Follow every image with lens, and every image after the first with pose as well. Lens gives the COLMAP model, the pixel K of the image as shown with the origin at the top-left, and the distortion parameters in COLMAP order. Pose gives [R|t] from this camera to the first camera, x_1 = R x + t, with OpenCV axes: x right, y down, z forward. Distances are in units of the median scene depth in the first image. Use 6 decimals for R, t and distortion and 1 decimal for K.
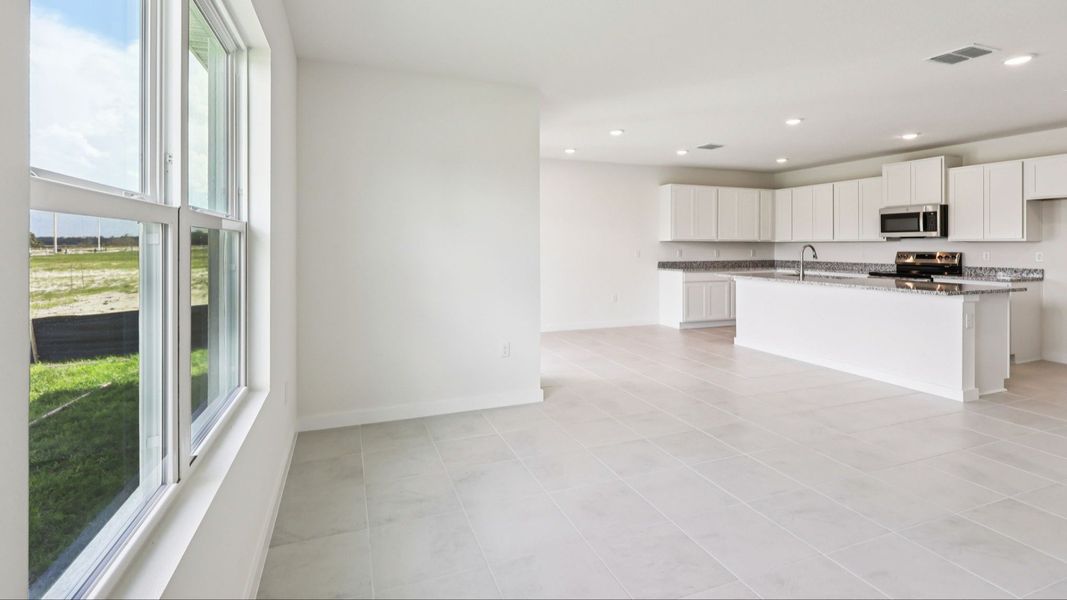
lens RADIAL K [[494.5, 0, 533.9], [0, 494.5, 250.4], [0, 0, 1]] dist [-0.001159, -0.000502]
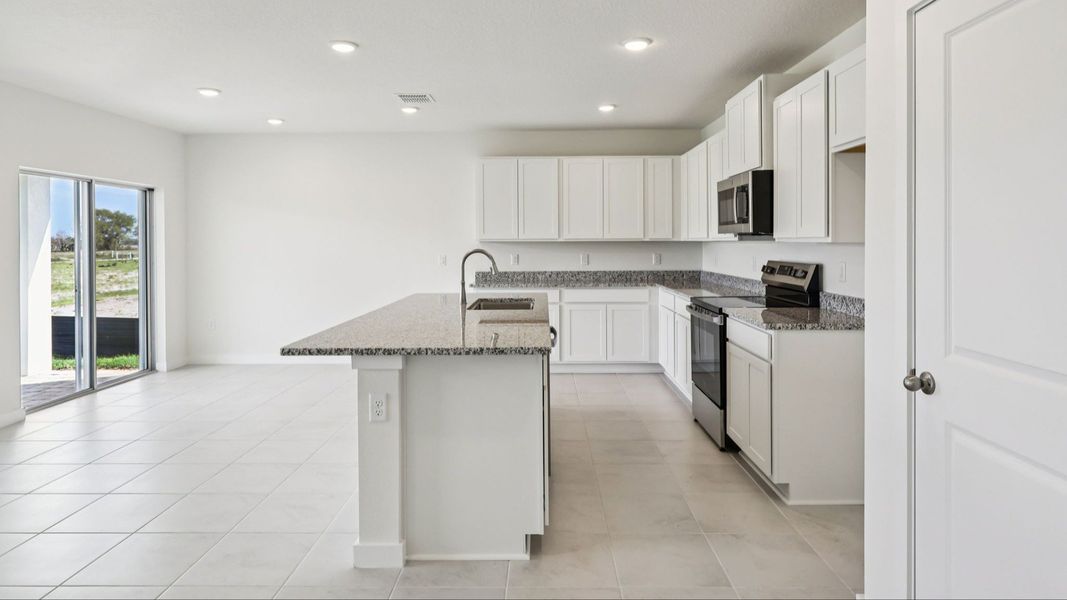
lens RADIAL K [[615.4, 0, 529.1], [0, 615.4, 245.5], [0, 0, 1]] dist [-0.005188, -0.001118]
pose [[0.928058, -0.002339, -0.372430, 0.707247], [0.000647, 0.999989, -0.004667, -0.010323], [0.372436, 0.004090, 0.928049, 0.269070]]
